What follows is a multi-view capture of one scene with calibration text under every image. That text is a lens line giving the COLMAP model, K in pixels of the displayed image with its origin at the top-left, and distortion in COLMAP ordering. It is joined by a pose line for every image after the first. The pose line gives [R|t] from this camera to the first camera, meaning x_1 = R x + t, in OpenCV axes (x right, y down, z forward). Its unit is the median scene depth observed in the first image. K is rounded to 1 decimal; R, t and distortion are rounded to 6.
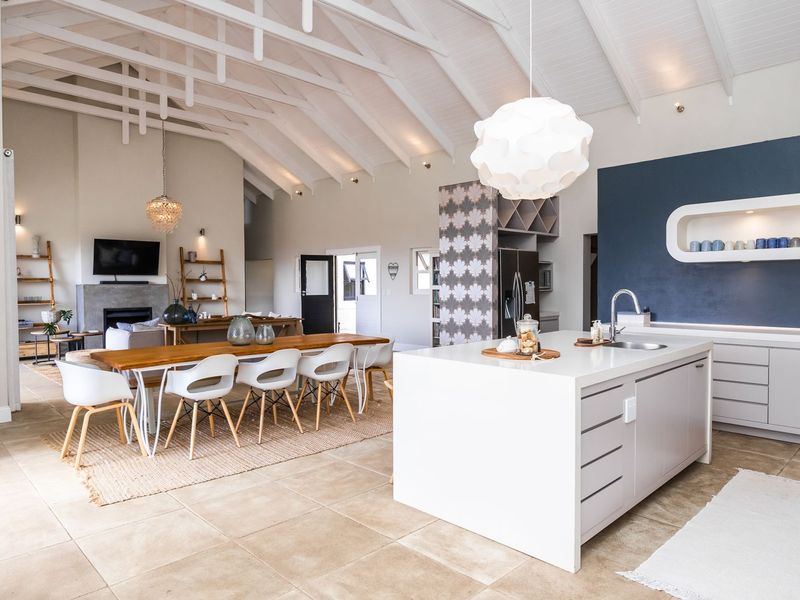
lens RADIAL K [[528.4, 0, 394.8], [0, 528.4, 300.8], [0, 0, 1]] dist [-0.006760, -0.001047]
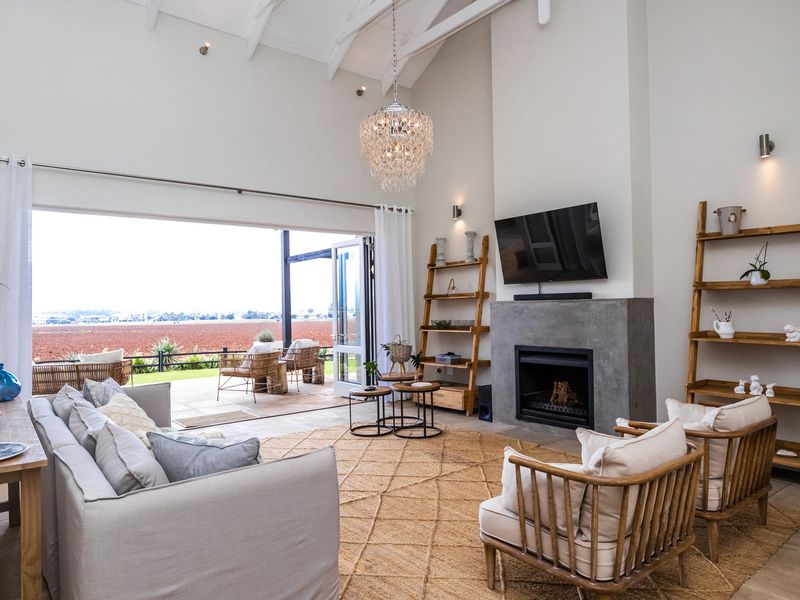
lens RADIAL K [[528.4, 0, 394.6], [0, 528.4, 303.2], [0, 0, 1]] dist [-0.006760, -0.001047]
pose [[-0.101383, -0.001841, -0.994846, 0.007838], [-0.011238, 0.999937, -0.000705, -0.025318], [0.994784, 0.011109, -0.101397, 0.856769]]
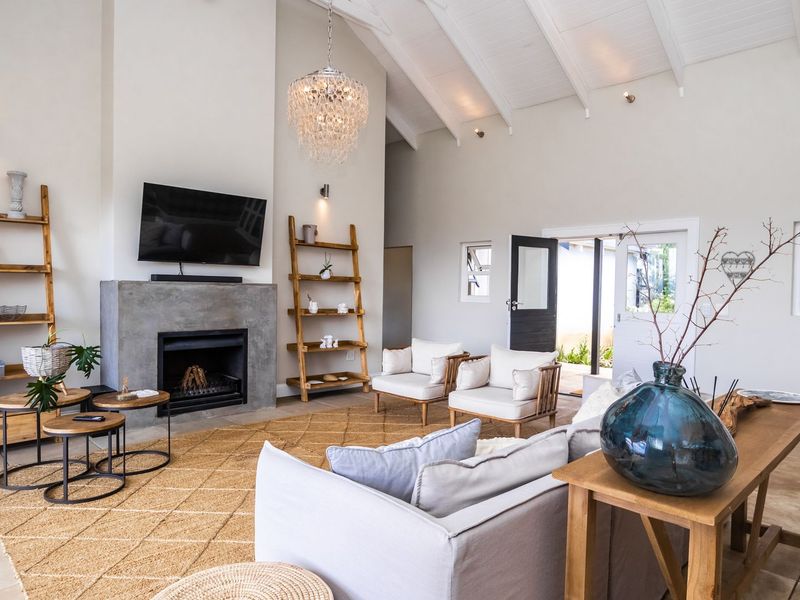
lens RADIAL K [[528.4, 0, 403.5], [0, 528.4, 304.5], [0, 0, 1]] dist [-0.006760, -0.001047]
pose [[0.999629, 0.020787, 0.017582, -0.312923], [-0.020793, 0.999784, 0.000193, -0.014236], [-0.017574, -0.000559, 0.999845, 0.478688]]
